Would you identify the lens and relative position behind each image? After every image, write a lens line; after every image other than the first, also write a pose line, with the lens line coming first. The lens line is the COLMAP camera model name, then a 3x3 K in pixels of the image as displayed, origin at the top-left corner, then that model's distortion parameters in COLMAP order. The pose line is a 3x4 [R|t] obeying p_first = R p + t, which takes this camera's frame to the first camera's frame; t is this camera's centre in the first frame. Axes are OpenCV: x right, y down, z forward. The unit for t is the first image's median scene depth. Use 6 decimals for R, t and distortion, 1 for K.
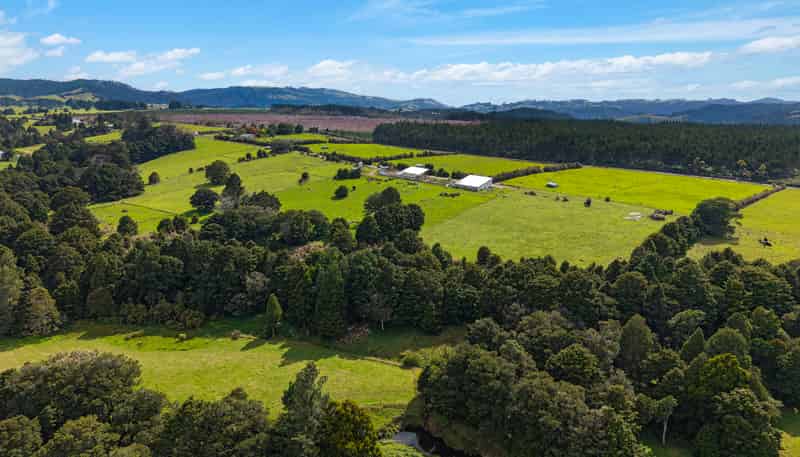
lens RADIAL K [[542.8, 0, 400.0], [0, 542.8, 228.5], [0, 0, 1]] dist [0.039351, -0.037094]
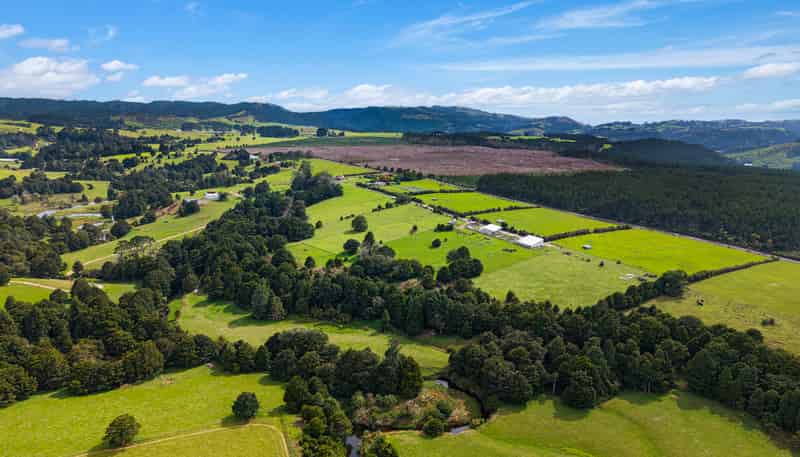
lens RADIAL K [[553.8, 0, 388.5], [0, 553.8, 227.3], [0, 0, 1]] dist [0.178842, -0.314932]
pose [[0.967034, 0.048484, -0.249987, 0.145276], [-0.054432, 0.998374, -0.016929, -0.077908], [0.248760, 0.029979, 0.968101, -0.523711]]
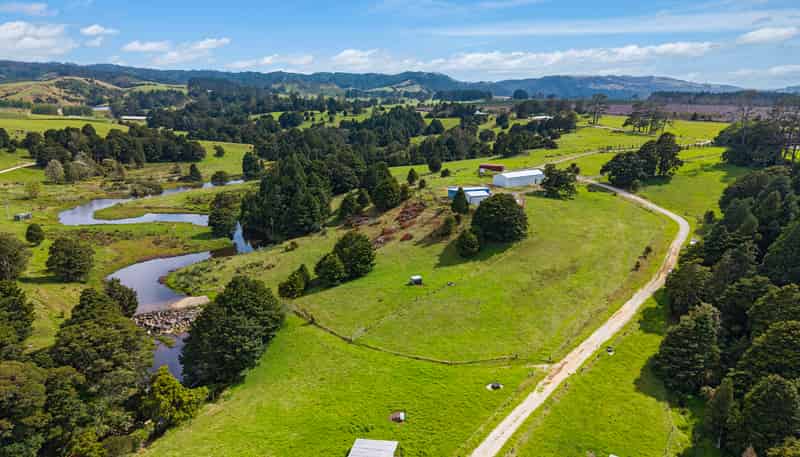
lens RADIAL K [[542.8, 0, 400.0], [0, 542.8, 228.5], [0, 0, 1]] dist [0.039351, -0.037094]
pose [[0.884449, 0.109391, -0.453634, -0.938074], [-0.104078, 0.993890, 0.036750, -0.150469], [0.454882, 0.014709, 0.890430, 0.812857]]
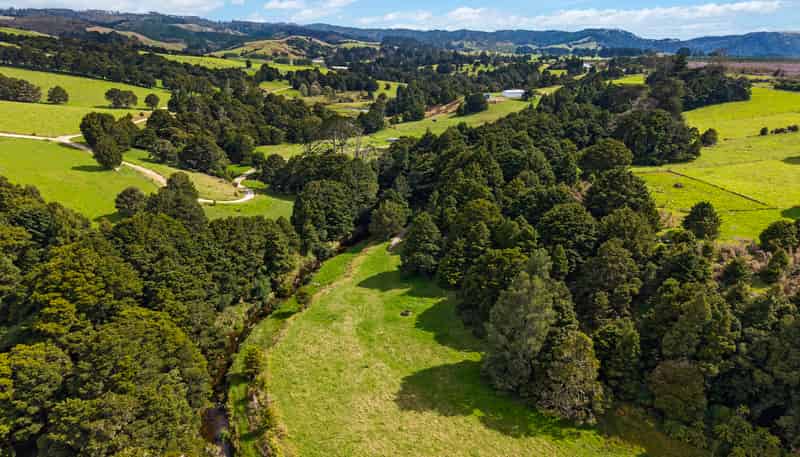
lens RADIAL K [[542.8, 0, 400.0], [0, 542.8, 228.5], [0, 0, 1]] dist [0.039351, -0.037094]
pose [[0.682517, 0.230244, -0.693655, -0.244839], [-0.173042, 0.973005, 0.152705, -0.022322], [0.710089, 0.015807, 0.703934, 0.284536]]
